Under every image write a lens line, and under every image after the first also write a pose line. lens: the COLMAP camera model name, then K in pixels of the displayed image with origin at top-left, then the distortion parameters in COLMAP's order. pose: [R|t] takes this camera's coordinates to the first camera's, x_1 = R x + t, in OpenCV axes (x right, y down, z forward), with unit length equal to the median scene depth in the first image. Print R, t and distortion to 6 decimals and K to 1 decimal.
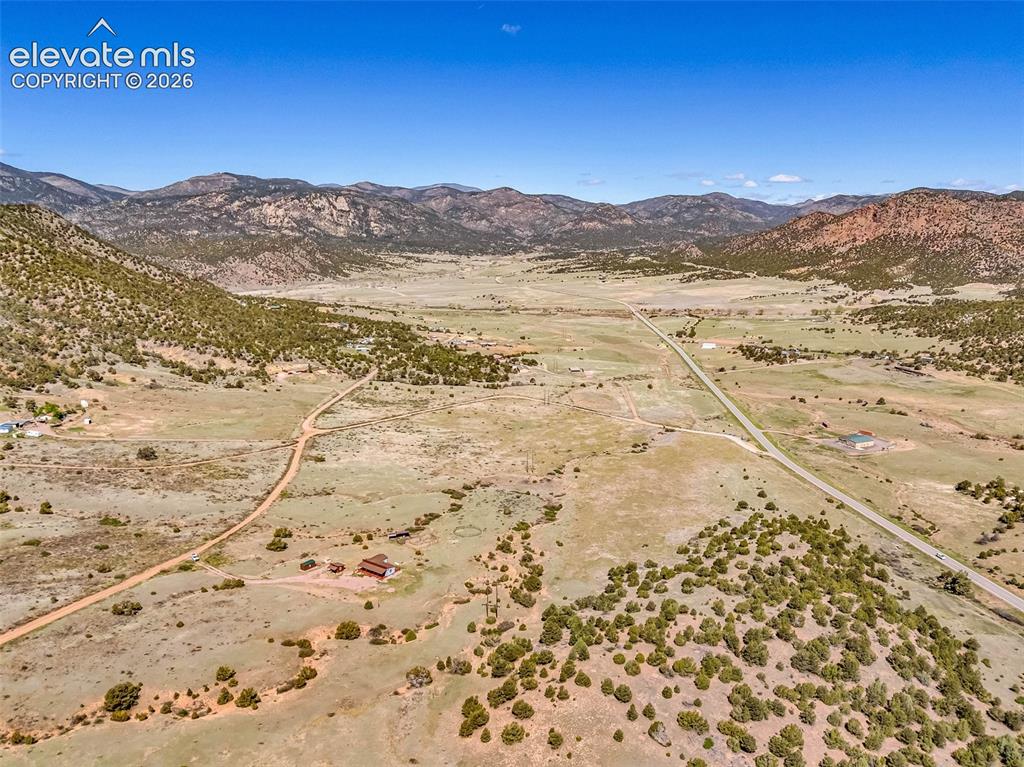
lens RADIAL K [[748.5, 0, 512.0], [0, 748.5, 383.5], [0, 0, 1]] dist [0.067691, -0.052389]
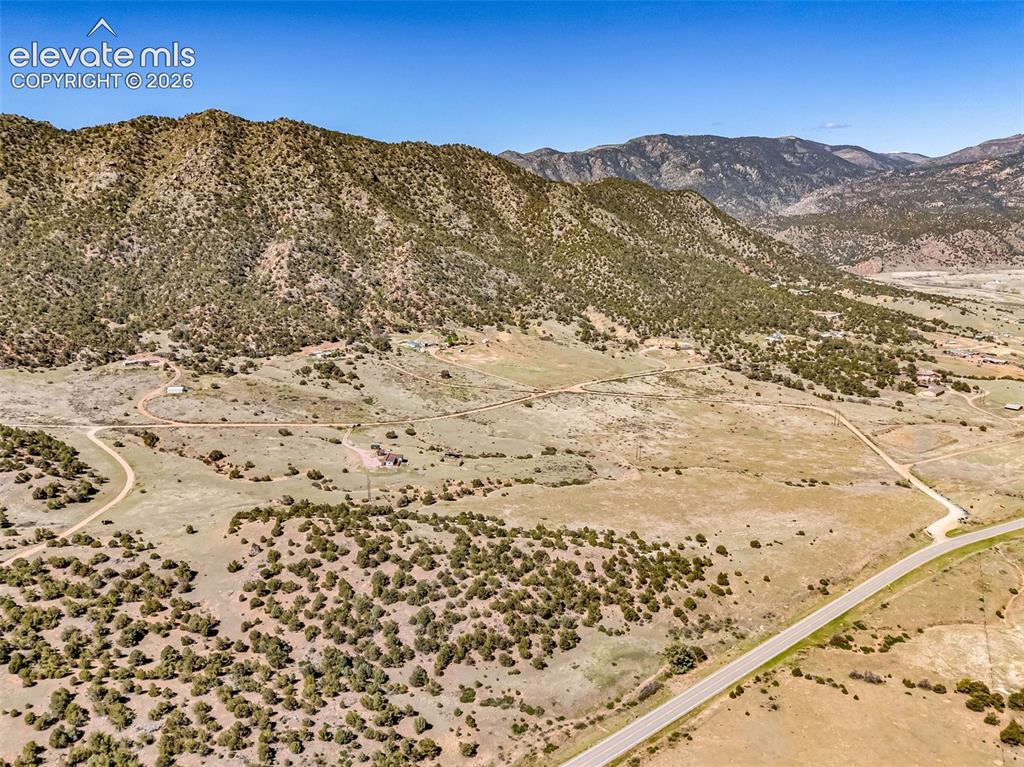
lens RADIAL K [[747.3, 0, 512.0], [0, 747.3, 383.5], [0, 0, 1]] dist [0.081868, -0.083392]
pose [[0.565257, 0.204973, -0.799044, 0.124792], [-0.170731, 0.976734, 0.129776, -0.016919], [0.807054, 0.063064, 0.587101, 0.028105]]
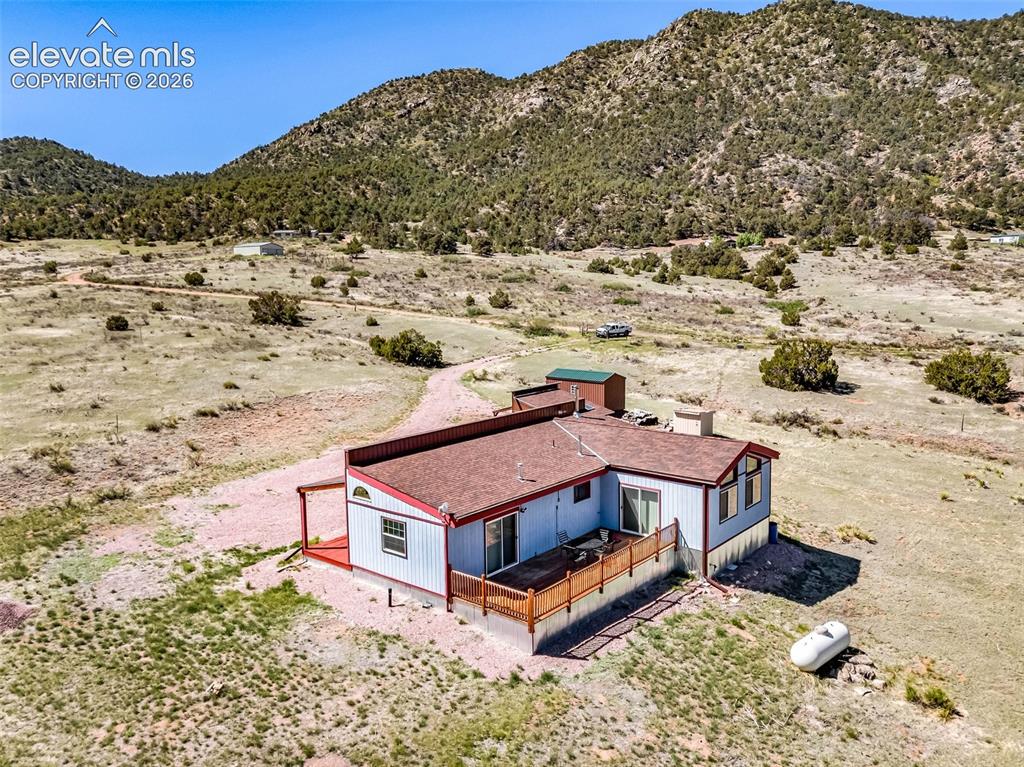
lens RADIAL K [[778.3, 0, 517.7], [0, 778.3, 370.0], [0, 0, 1]] dist [0.040932, -0.002738]
pose [[-0.084528, 0.105409, -0.990830, -0.008640], [-0.186743, 0.975093, 0.119666, 0.022709], [0.978765, 0.195146, -0.062739, 0.104704]]
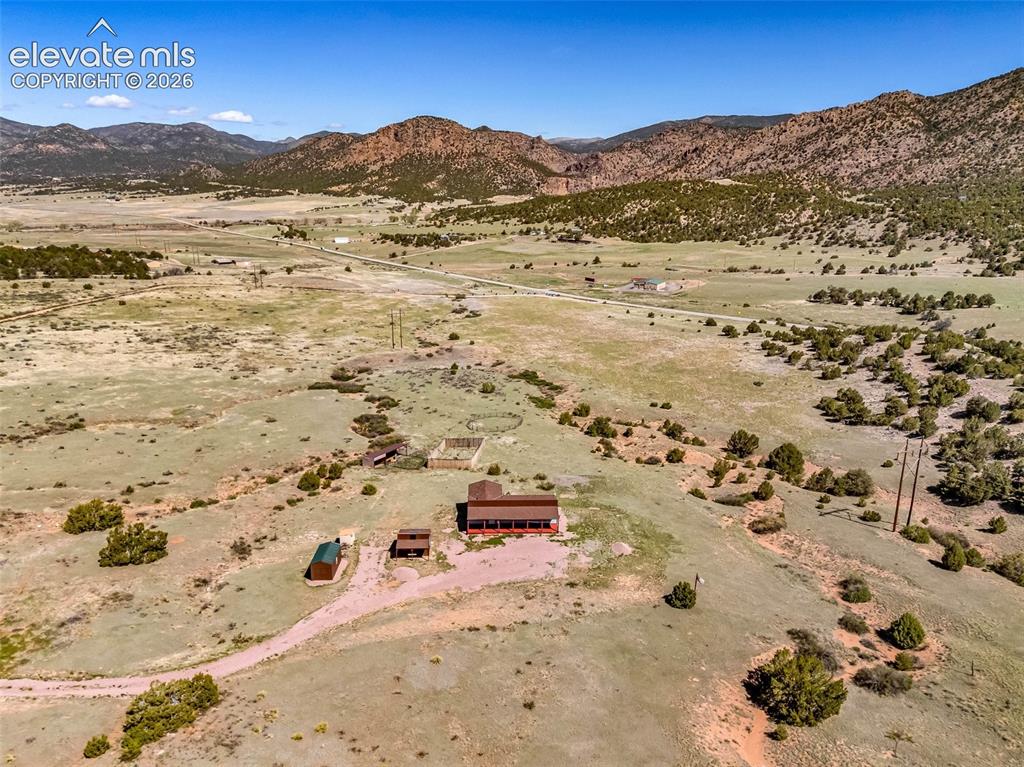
lens RADIAL K [[748.5, 0, 512.0], [0, 748.5, 383.5], [0, 0, 1]] dist [0.067691, -0.052389]
pose [[0.795964, -0.157700, 0.584441, -0.040667], [0.115354, 0.987293, 0.109298, 0.014506], [-0.594251, -0.019579, 0.804041, 0.072738]]
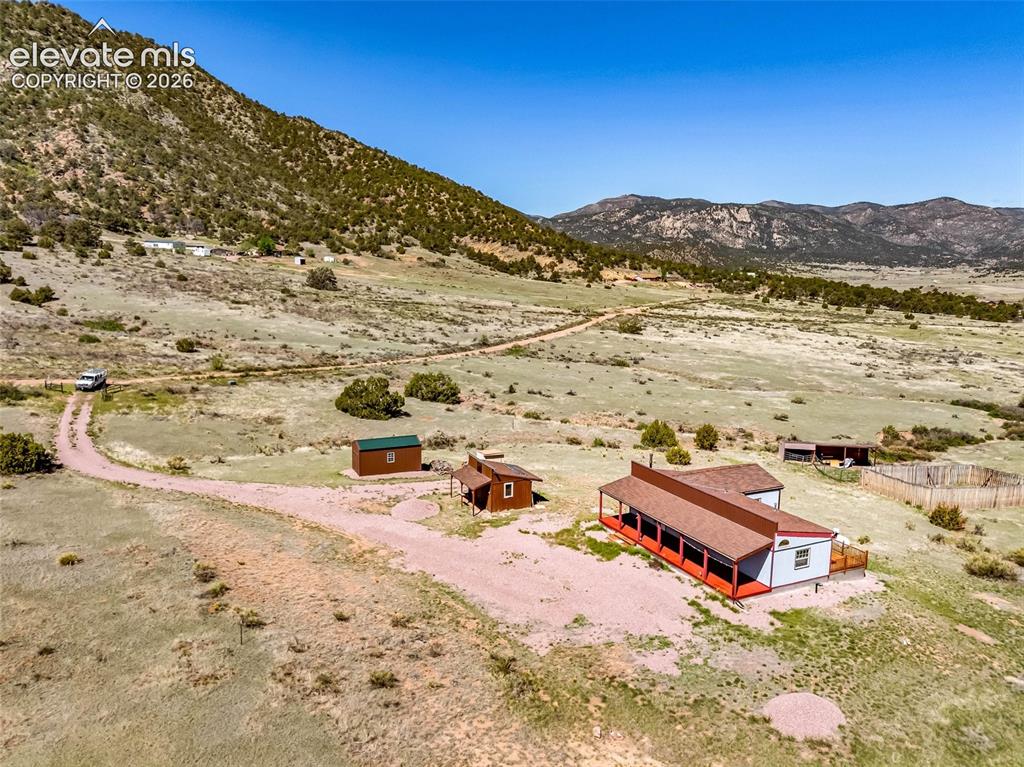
lens RADIAL K [[747.3, 0, 512.0], [0, 747.3, 383.5], [0, 0, 1]] dist [0.081868, -0.083392]
pose [[0.873329, 0.085676, -0.479538, -0.014777], [-0.104879, 0.994395, -0.013343, 0.023096], [0.475707, 0.061946, 0.877420, 0.087393]]
